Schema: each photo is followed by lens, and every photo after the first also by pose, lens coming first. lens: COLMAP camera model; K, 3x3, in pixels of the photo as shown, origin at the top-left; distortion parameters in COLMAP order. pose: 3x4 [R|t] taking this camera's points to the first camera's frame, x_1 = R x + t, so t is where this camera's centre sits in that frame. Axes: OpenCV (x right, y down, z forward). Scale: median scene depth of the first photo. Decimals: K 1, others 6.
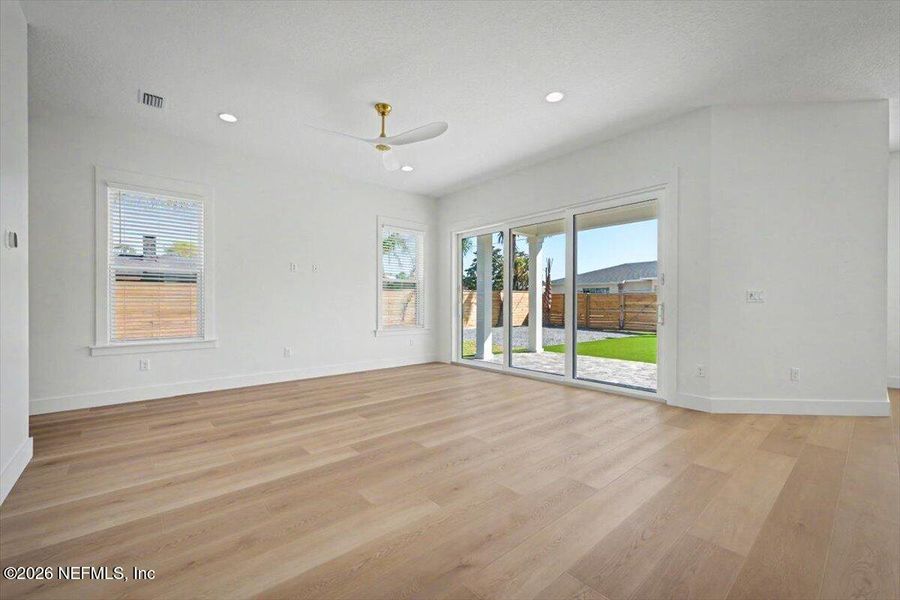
lens RADIAL K [[372.8, 0, 450.0], [0, 372.8, 300.0], [0, 0, 1]] dist [0.001952, 0.000014]
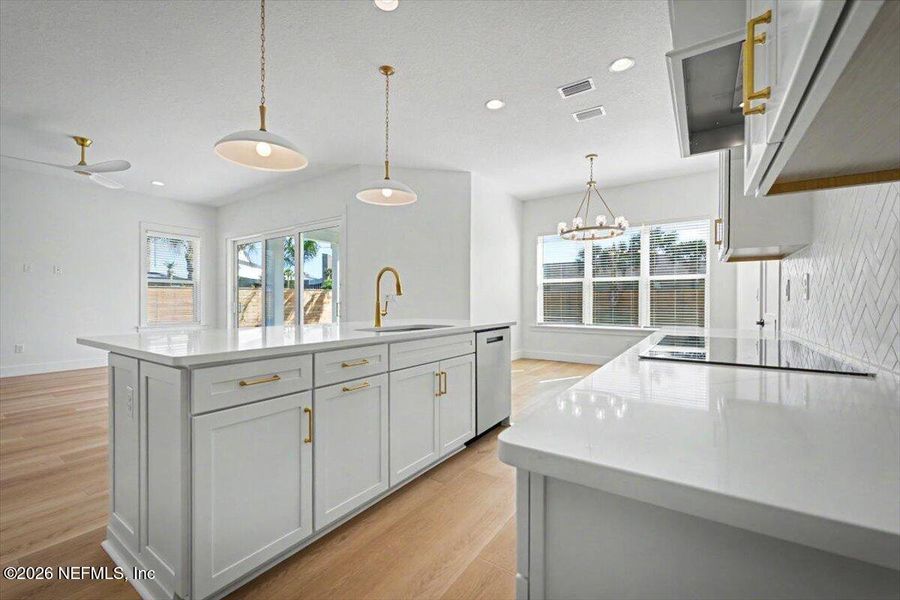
lens RADIAL K [[375.2, 0, 450.1], [0, 375.2, 311.0], [0, 0, 1]] dist [-0.000656, -0.000067]
pose [[0.964726, -0.004782, 0.263213, 0.398151], [-0.003042, 0.999566, 0.029308, 0.001022], [-0.263239, -0.029074, 0.964292, -0.312046]]
